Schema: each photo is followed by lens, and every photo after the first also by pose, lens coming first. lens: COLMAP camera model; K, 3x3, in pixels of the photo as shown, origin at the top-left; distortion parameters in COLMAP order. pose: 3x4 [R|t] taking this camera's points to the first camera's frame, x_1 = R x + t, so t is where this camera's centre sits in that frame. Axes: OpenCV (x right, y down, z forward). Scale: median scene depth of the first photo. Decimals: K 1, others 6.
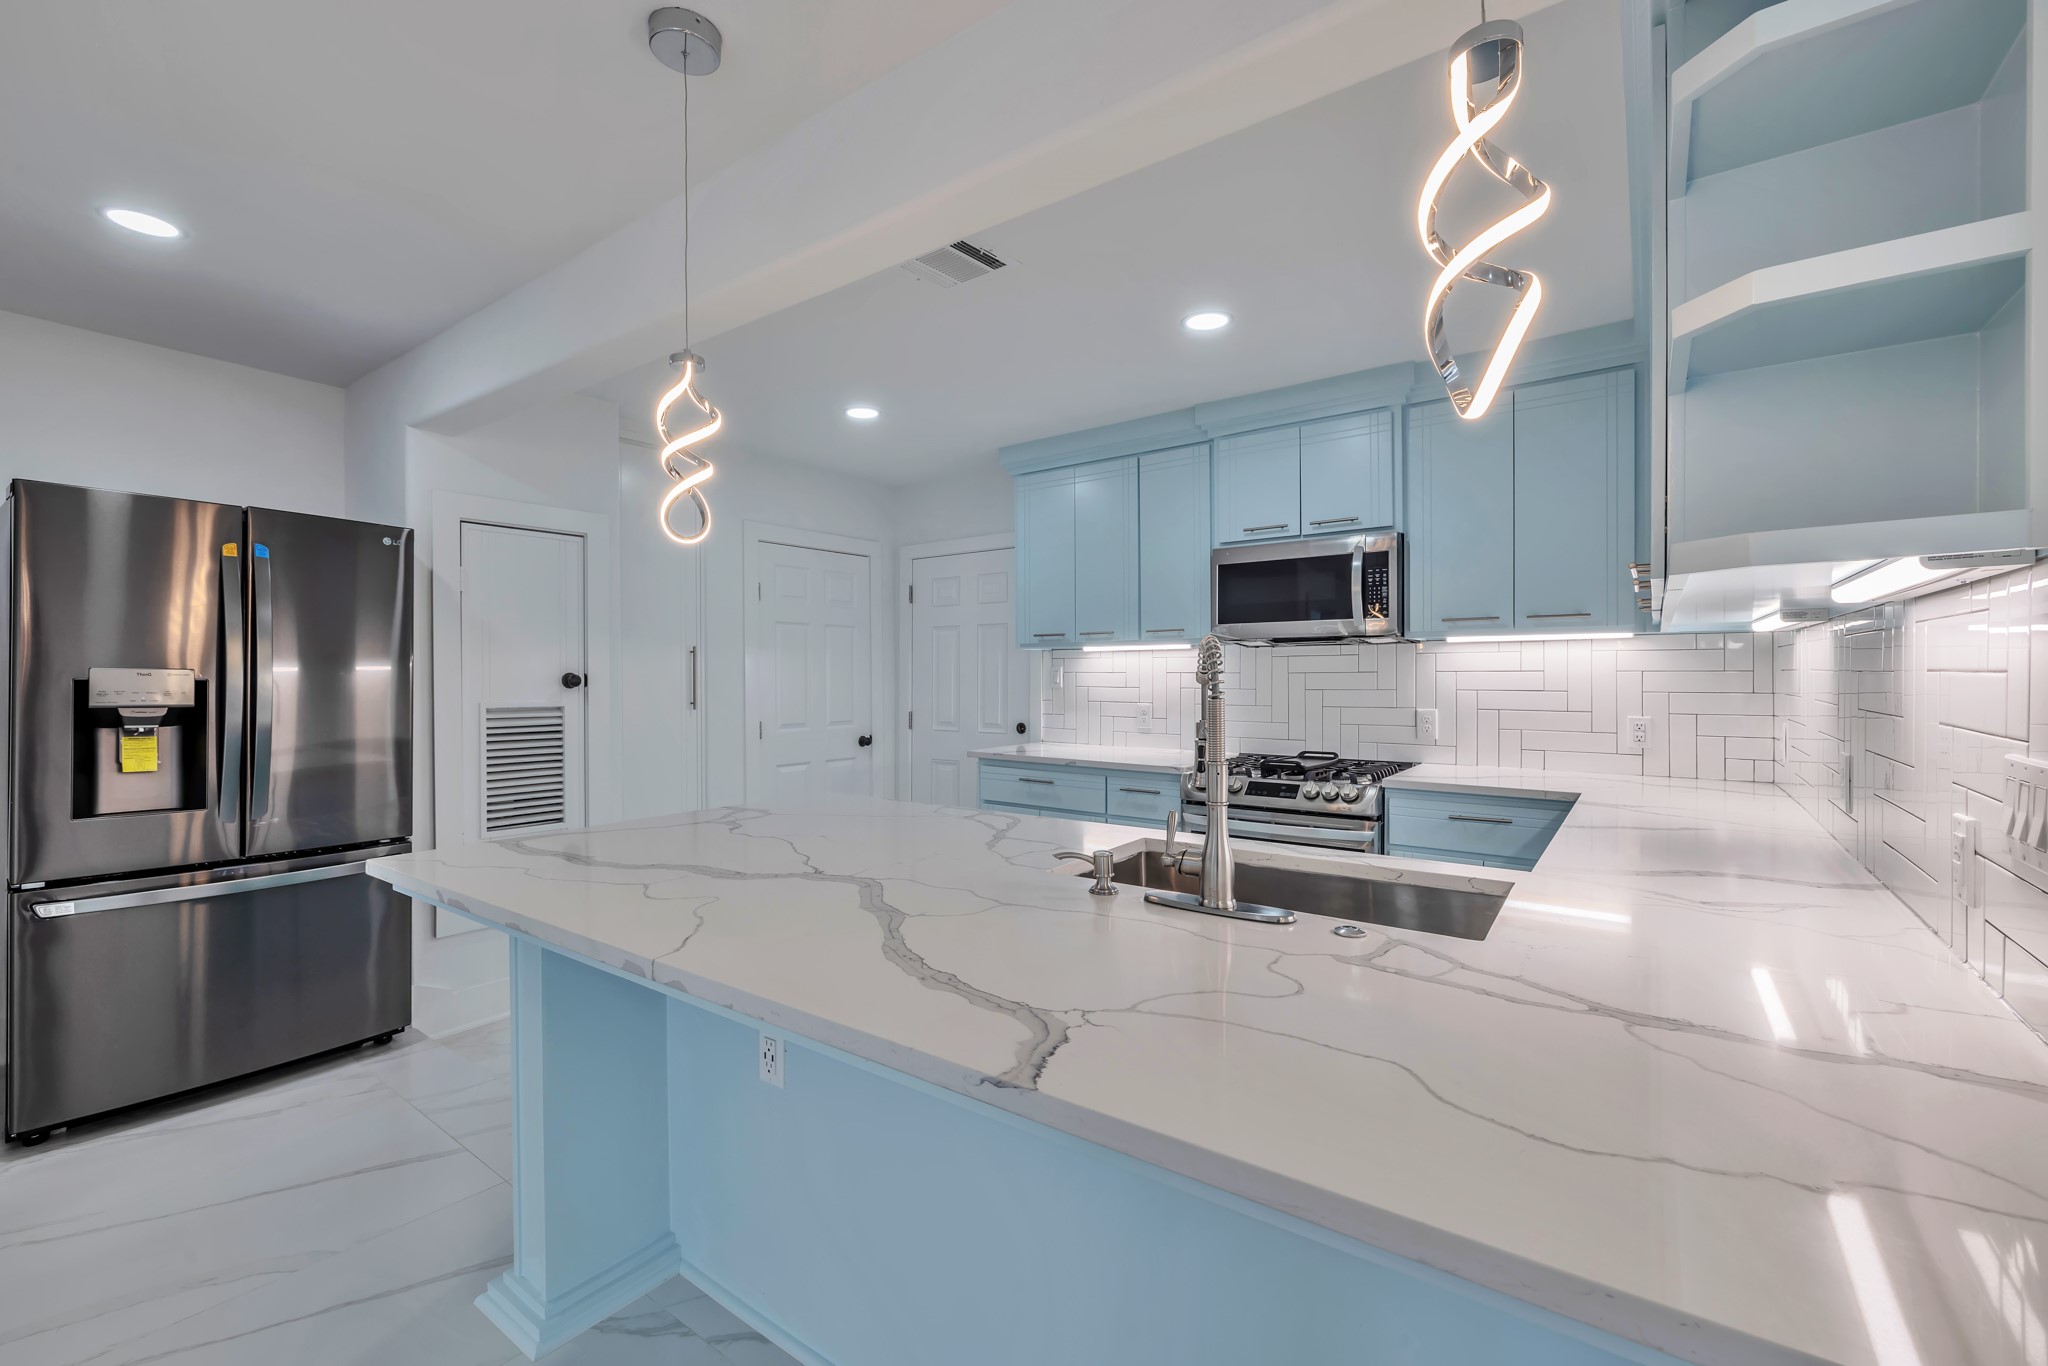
lens RADIAL K [[828.0, 0, 1023.5], [0, 828.0, 691.9], [0, 0, 1]] dist [0.000458, 0.000070]
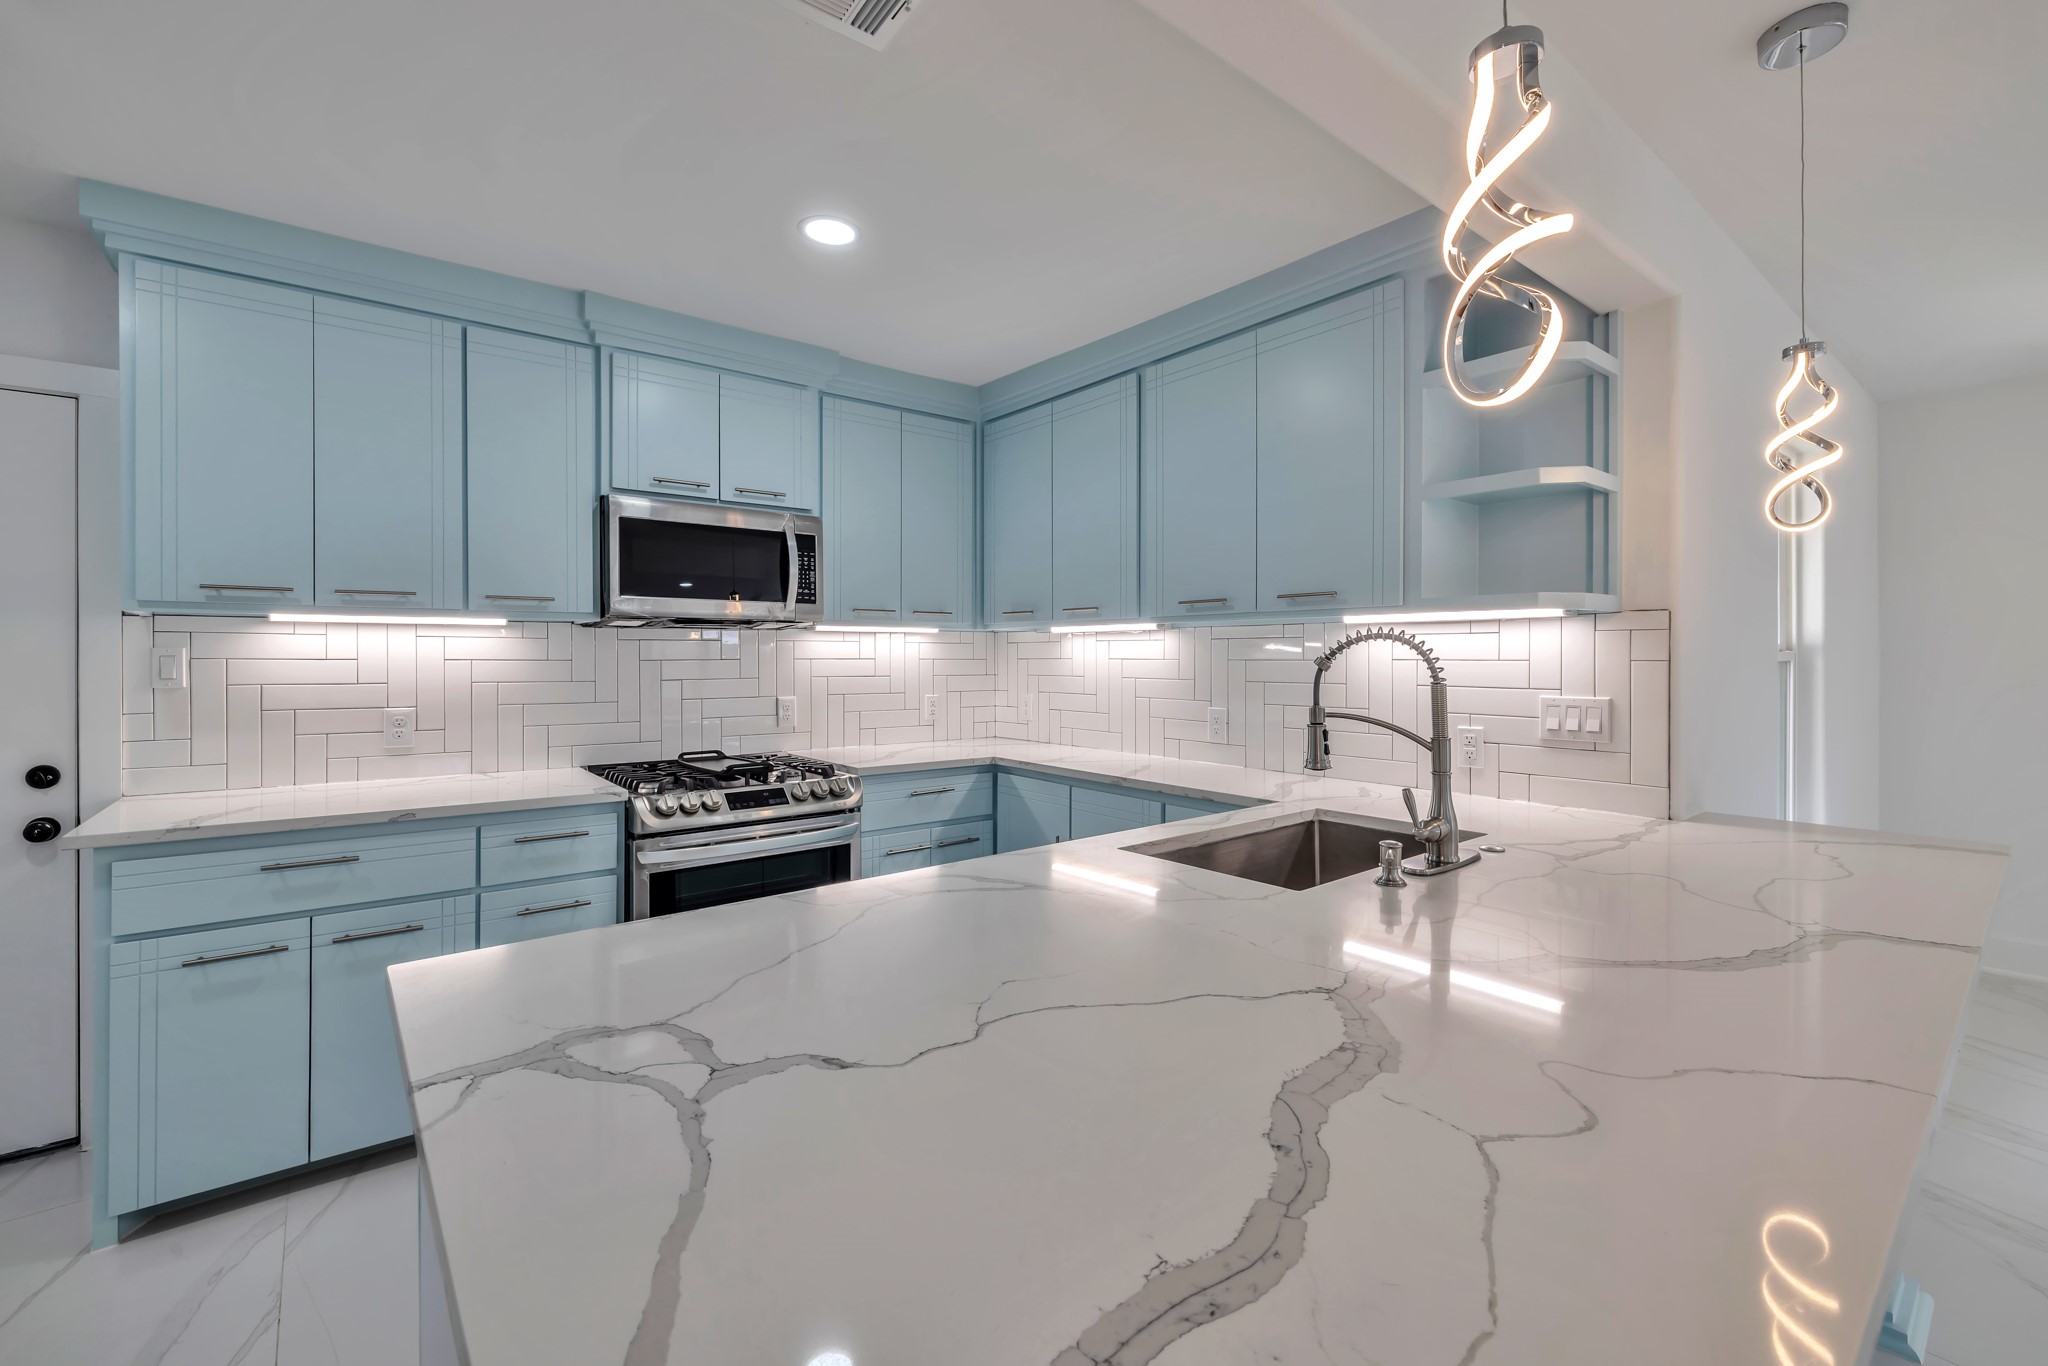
lens RADIAL K [[868.6, 0, 1025.9], [0, 868.6, 666.5], [0, 0, 1]] dist [-0.003034, -0.000228]
pose [[0.266636, -0.007050, 0.963772, -0.459330], [0.020854, 0.999781, 0.001544, -0.011848], [-0.963572, 0.019687, 0.266724, 0.469578]]
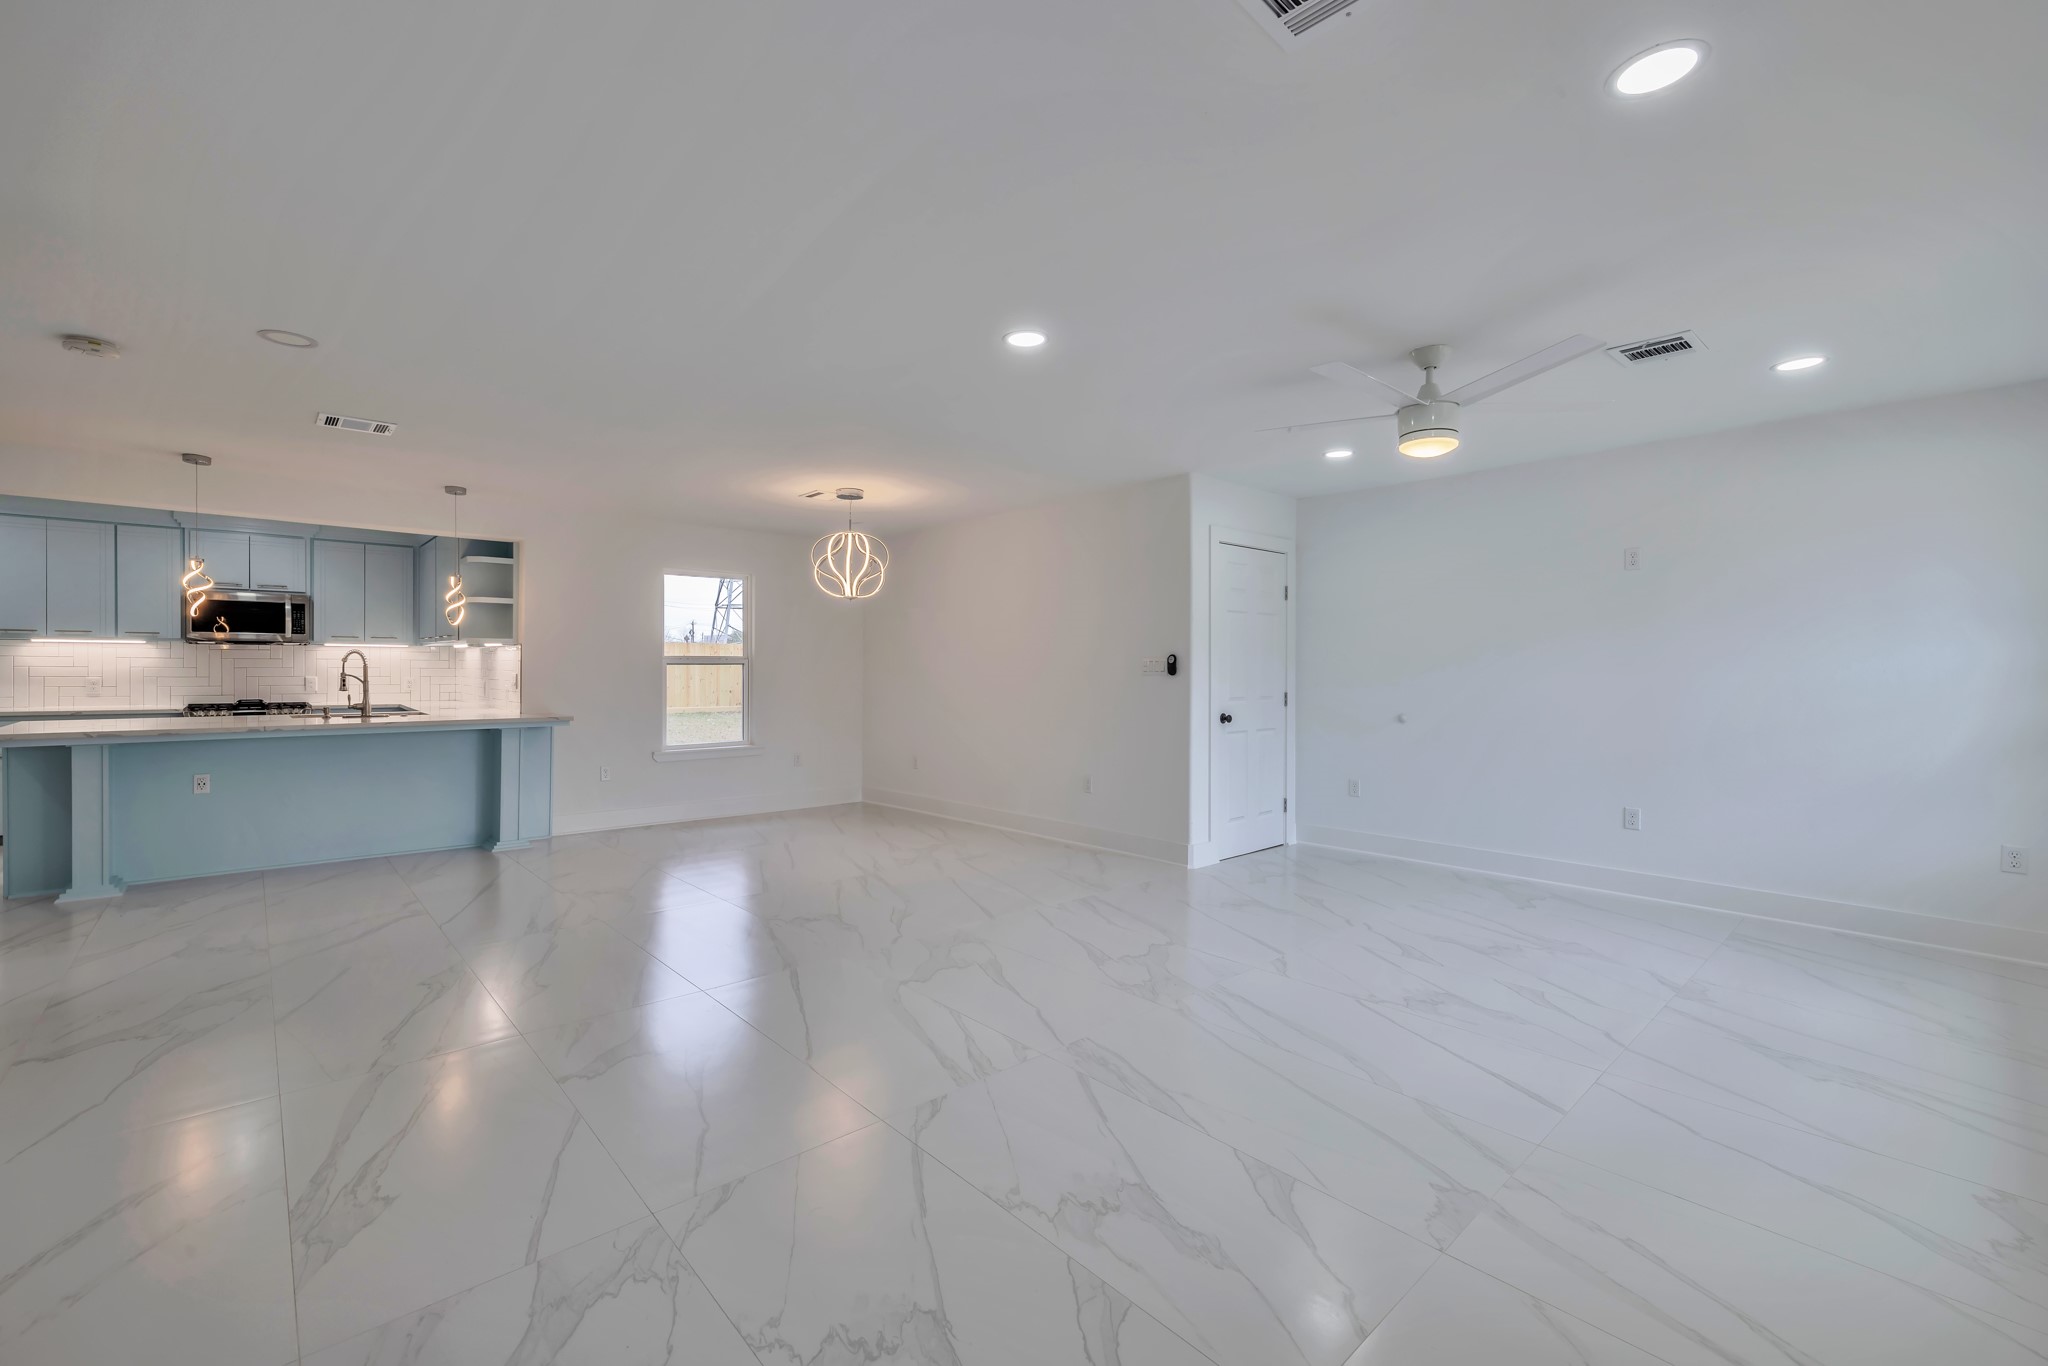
lens RADIAL K [[853.4, 0, 1012.8], [0, 853.4, 666.5], [0, 0, 1]] dist [-0.001449, -0.000059]
pose [[0.192025, 0.004716, 0.981379, -1.349272], [0.012419, 0.999897, -0.007235, 0.034241], [-0.981311, 0.013577, 0.191946, -1.211703]]
